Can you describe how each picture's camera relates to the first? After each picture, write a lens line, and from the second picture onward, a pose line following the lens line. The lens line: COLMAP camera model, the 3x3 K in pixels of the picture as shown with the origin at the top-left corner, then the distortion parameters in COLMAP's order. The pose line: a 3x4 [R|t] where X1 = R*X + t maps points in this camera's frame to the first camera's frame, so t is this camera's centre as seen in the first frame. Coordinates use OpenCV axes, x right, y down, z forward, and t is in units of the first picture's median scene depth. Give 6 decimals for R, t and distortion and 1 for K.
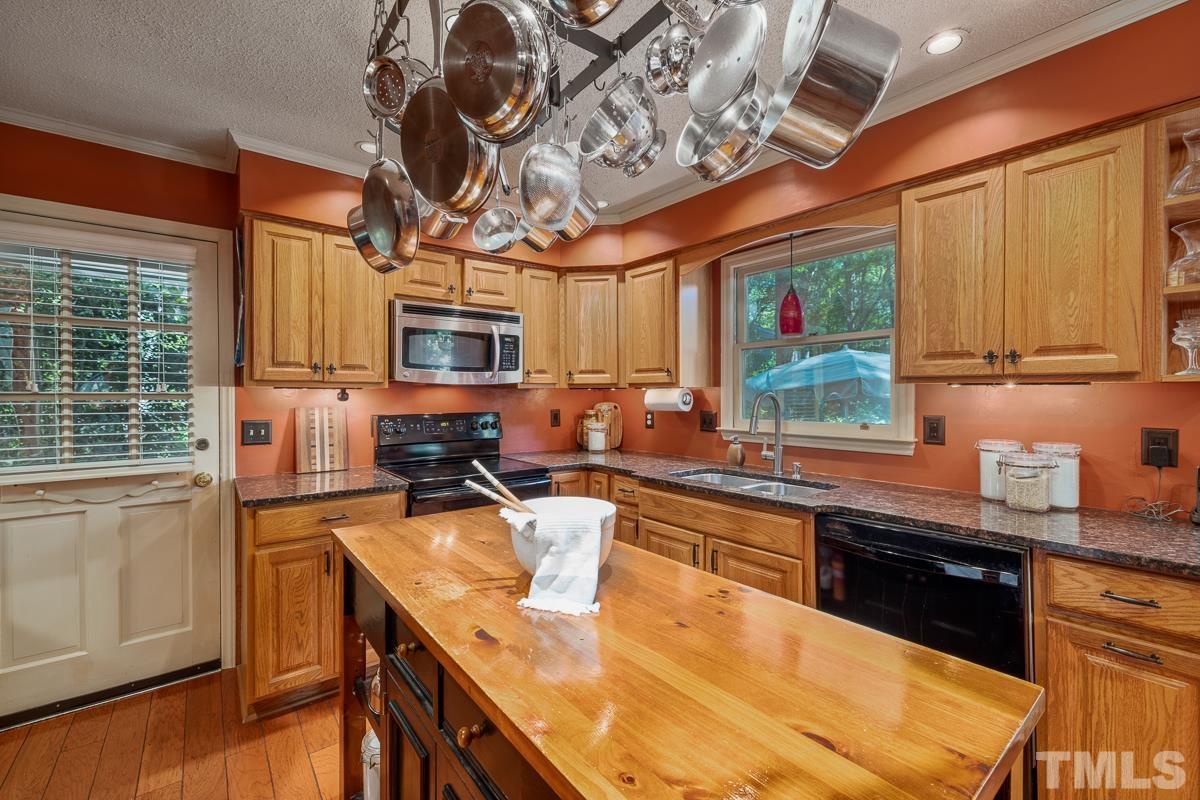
lens RADIAL K [[505.2, 0, 592.6], [0, 505.2, 394.7], [0, 0, 1]] dist [-0.000571, 0.000083]
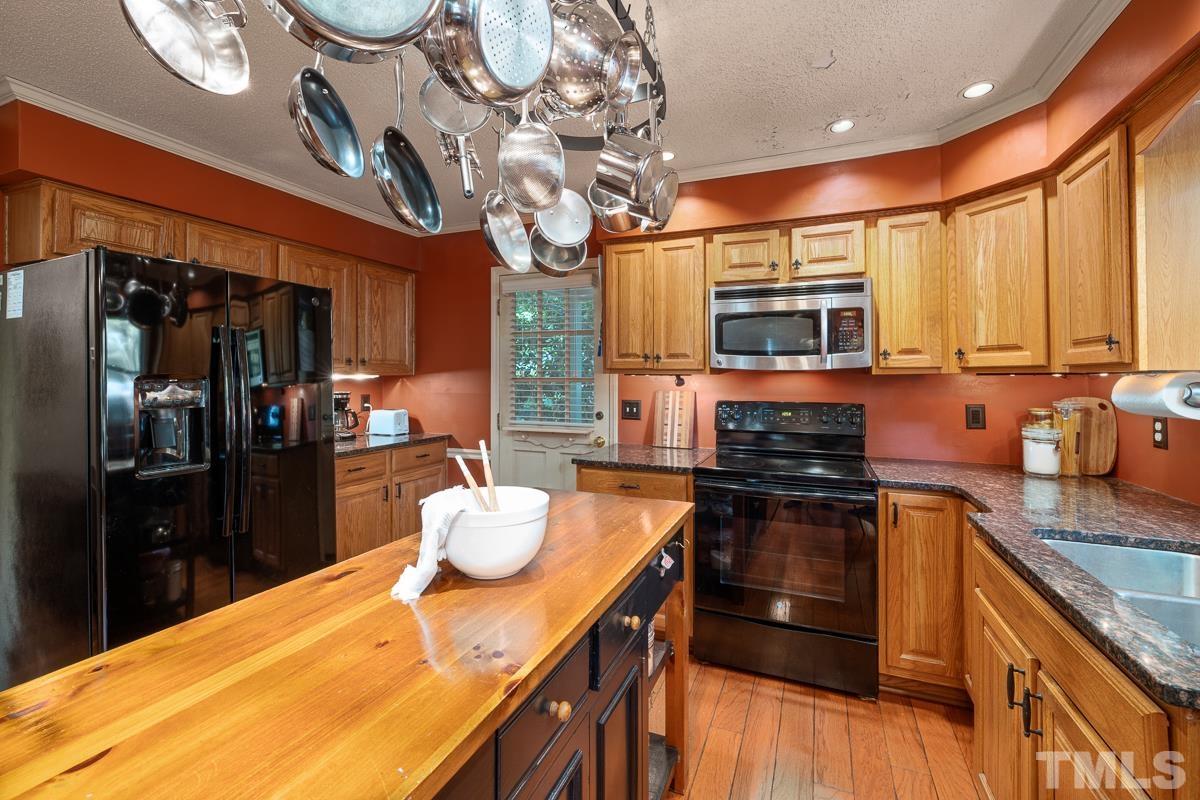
lens RADIAL K [[505.2, 0, 606.5], [0, 505.2, 370.7], [0, 0, 1]] dist [-0.000571, 0.000083]
pose [[0.491147, -0.008513, -0.871035, 0.399250], [-0.007697, 0.999871, -0.014112, -0.004745], [0.871043, 0.013635, 0.491018, 0.315380]]
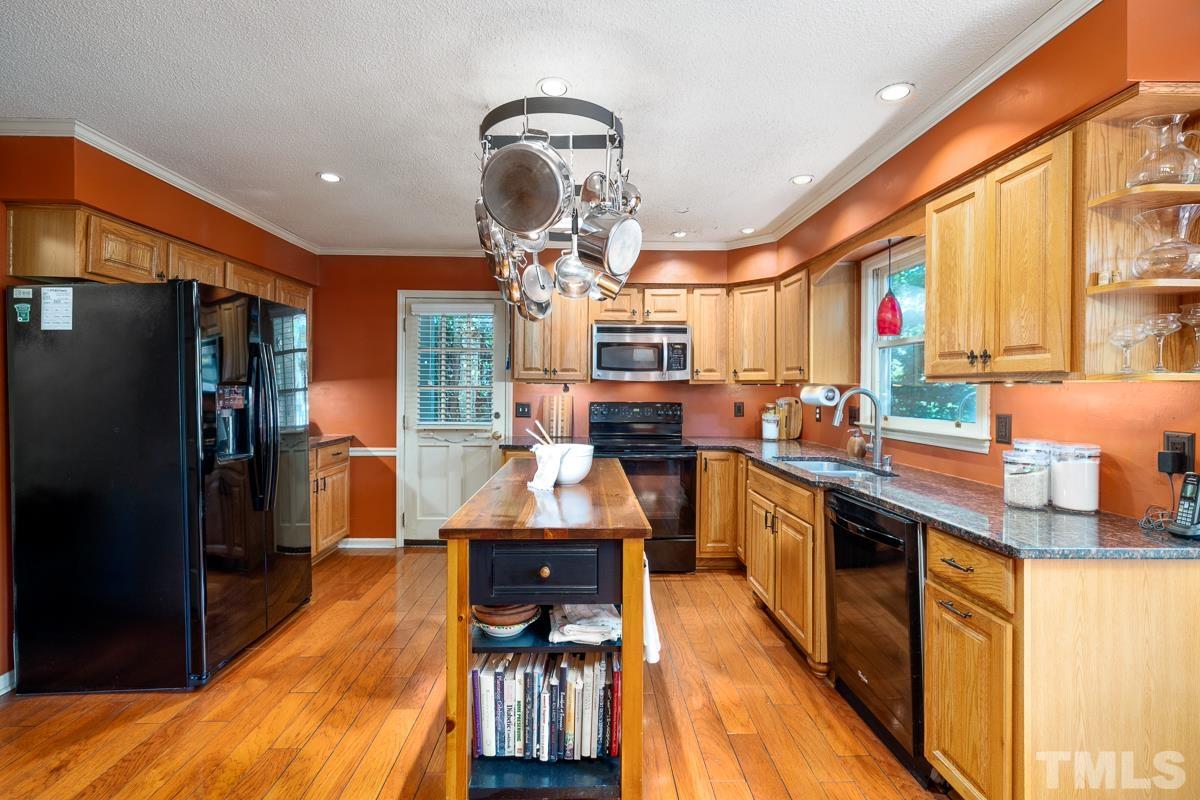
lens RADIAL K [[528.5, 0, 597.1], [0, 528.5, 386.3], [0, 0, 1]] dist [0.003647, 0.000399]
pose [[0.803736, 0.007090, -0.594944, 0.553847], [-0.011090, 0.999934, -0.003066, -0.000379], [0.594883, 0.009062, 0.803761, -0.251471]]
